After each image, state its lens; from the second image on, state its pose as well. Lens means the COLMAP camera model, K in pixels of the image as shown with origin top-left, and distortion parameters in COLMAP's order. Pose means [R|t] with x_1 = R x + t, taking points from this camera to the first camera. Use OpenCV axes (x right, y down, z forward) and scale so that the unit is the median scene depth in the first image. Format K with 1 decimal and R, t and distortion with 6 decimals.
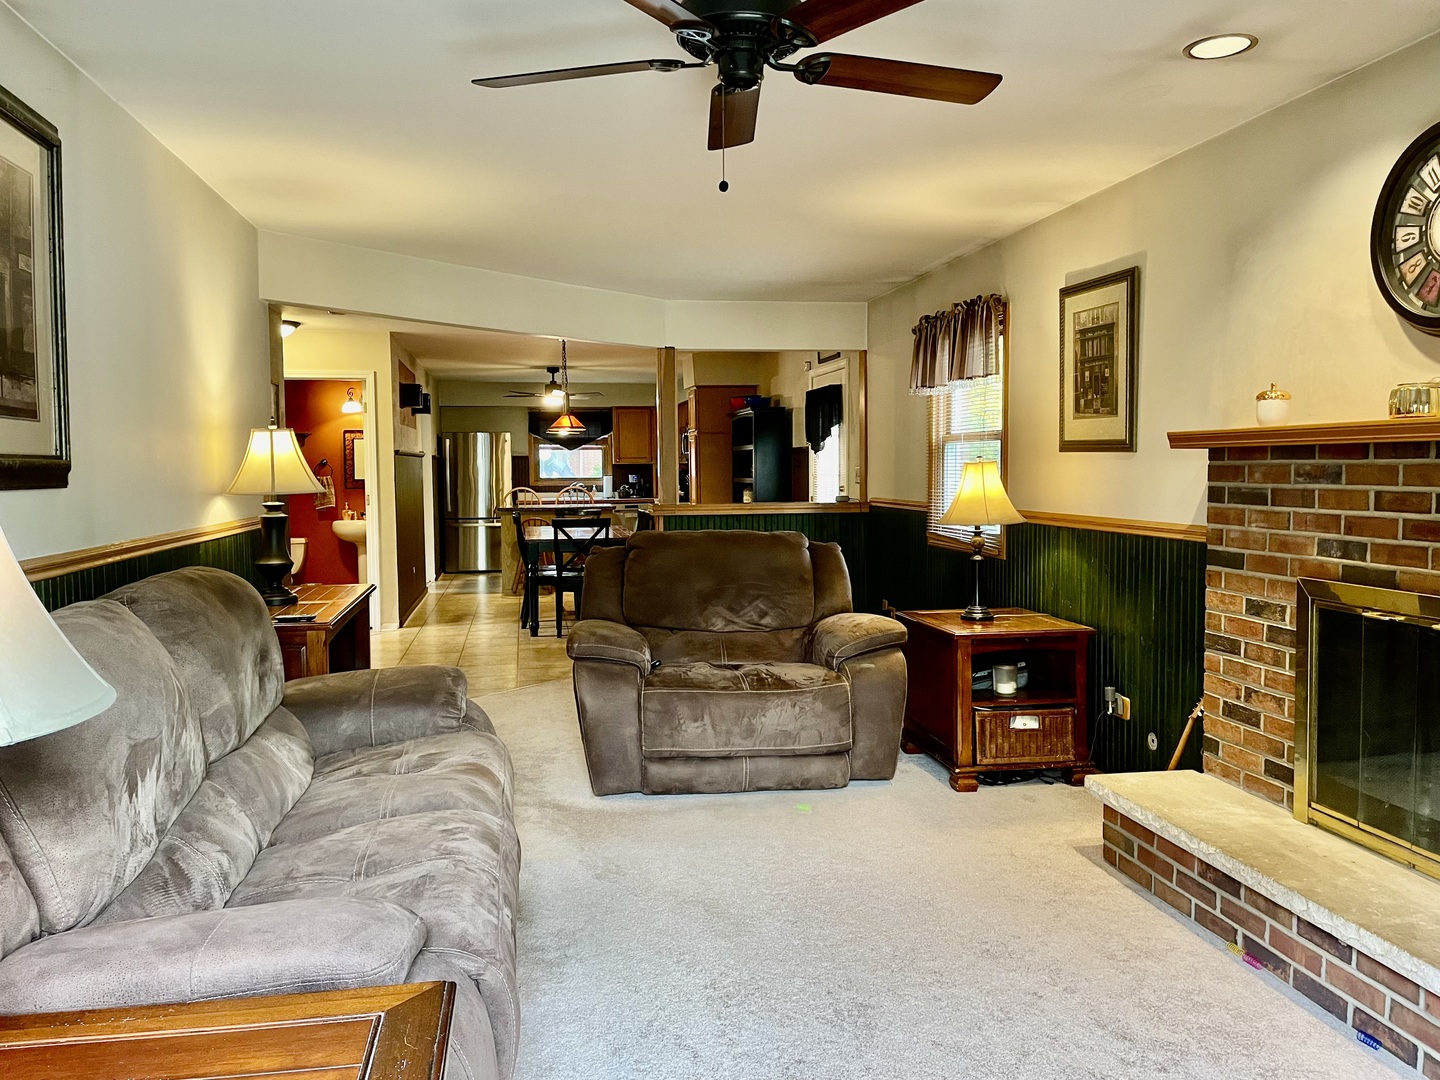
lens RADIAL K [[1100.4, 0, 717.0], [0, 1100.4, 534.8], [0, 0, 1]] dist [-0.002276, 0.000974]
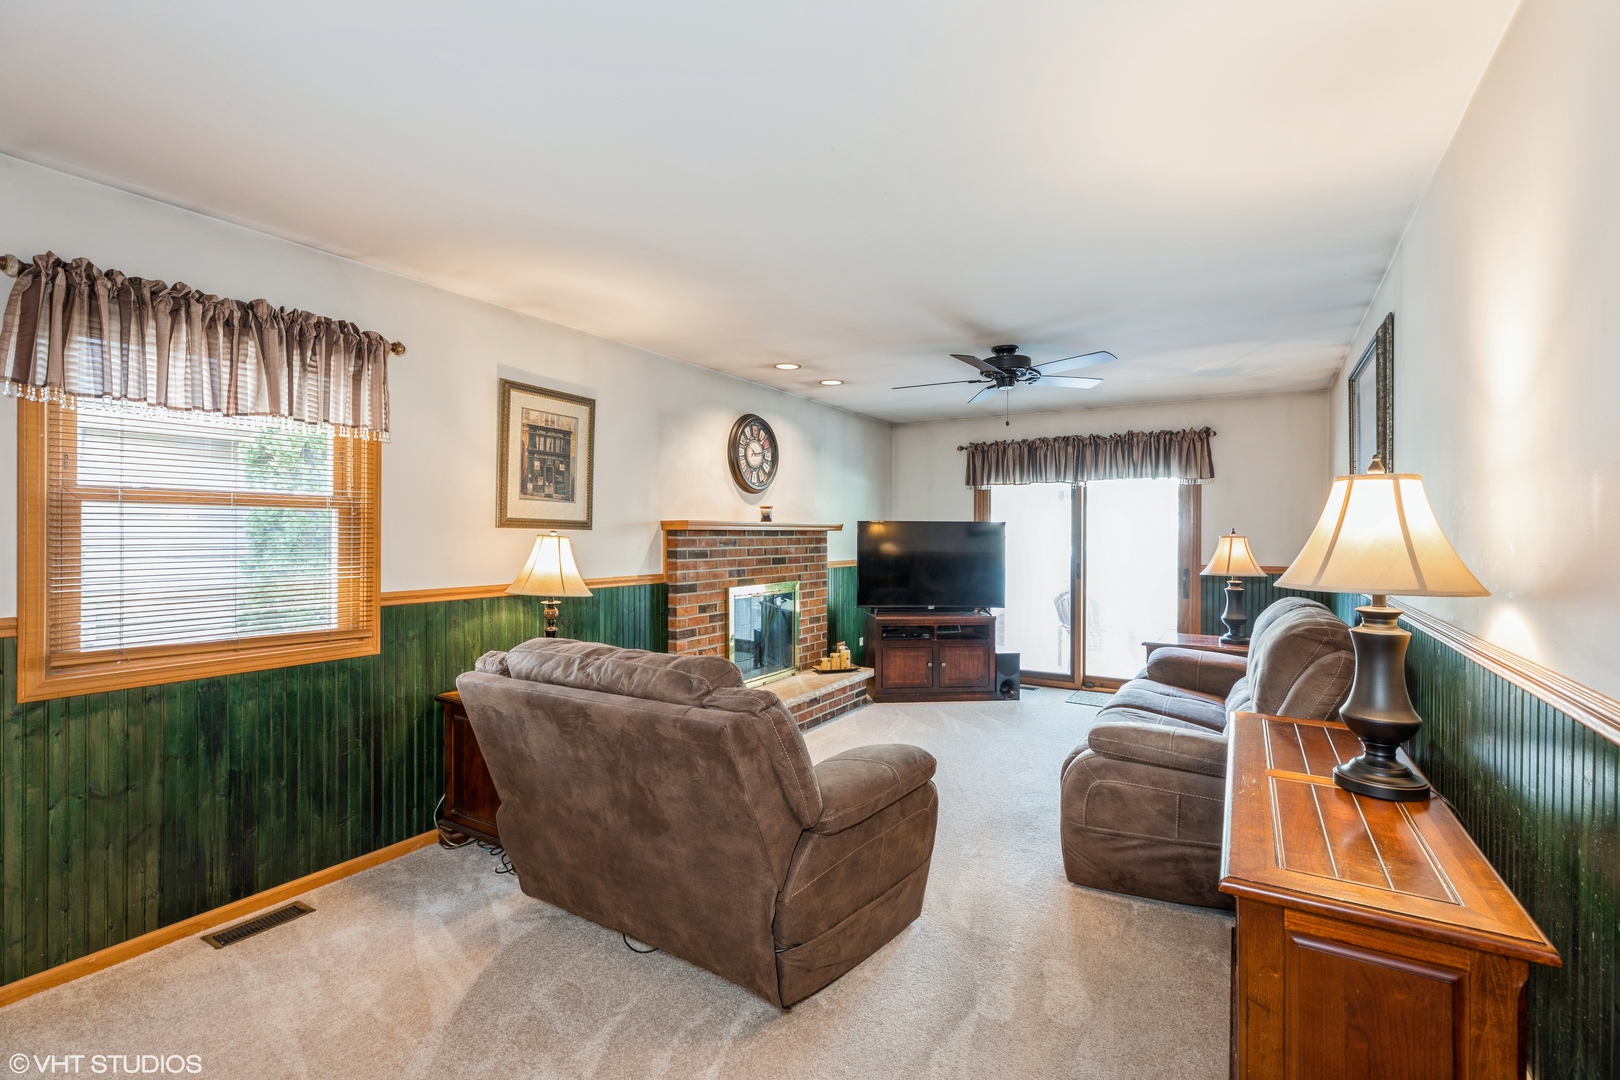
lens RADIAL K [[716.3, 0, 801.2], [0, 716.3, 533.3], [0, 0, 1]] dist [-0.000860, 0.000859]
pose [[-0.738846, -0.001200, 0.673874, -0.501048], [0.038623, 0.998279, 0.044126, -0.116362], [-0.672767, 0.058629, -0.737528, 1.724580]]
